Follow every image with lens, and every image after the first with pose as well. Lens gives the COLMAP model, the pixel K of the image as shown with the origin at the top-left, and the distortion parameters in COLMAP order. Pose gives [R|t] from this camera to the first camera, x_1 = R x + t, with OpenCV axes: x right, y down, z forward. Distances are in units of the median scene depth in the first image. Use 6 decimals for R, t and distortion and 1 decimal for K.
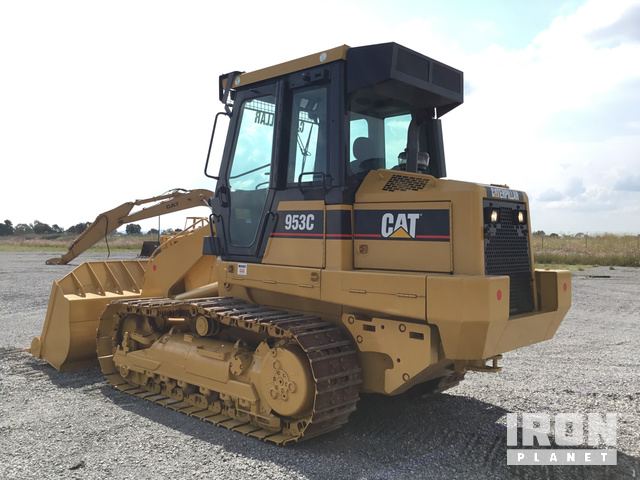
lens RADIAL K [[582.1, 0, 320.0], [0, 582.1, 240.0], [0, 0, 1]] dist [0.008623, 0.002334]
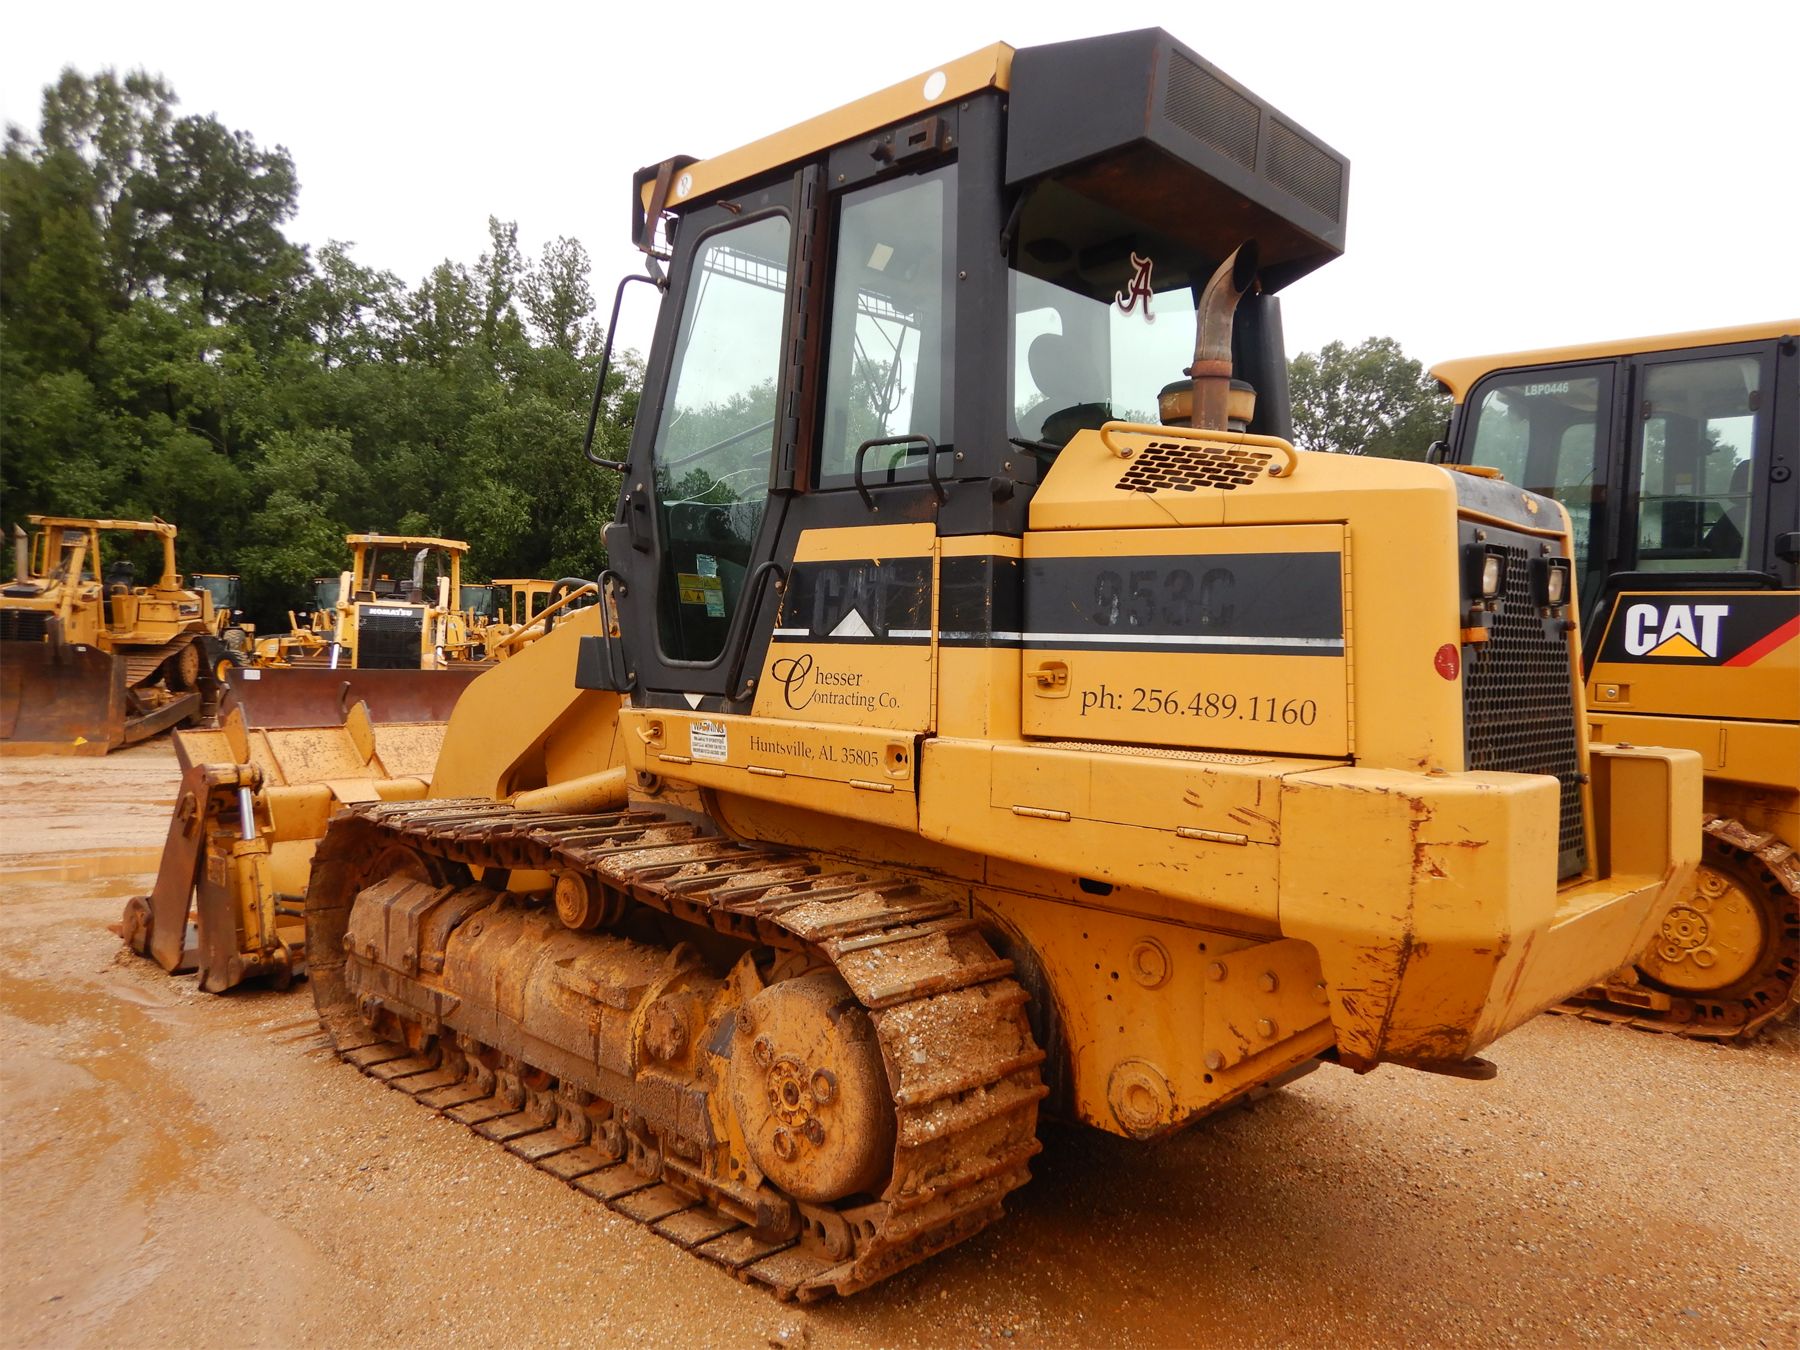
lens RADIAL K [[1268.8, 0, 900.0], [0, 1268.8, 675.0], [0, 0, 1]] dist [0.002106, -0.000055]
pose [[0.999867, 0.009836, -0.012987, -0.001547], [-0.009632, 0.999831, 0.015642, 0.003916], [0.013138, -0.015514, 0.999793, 0.277259]]
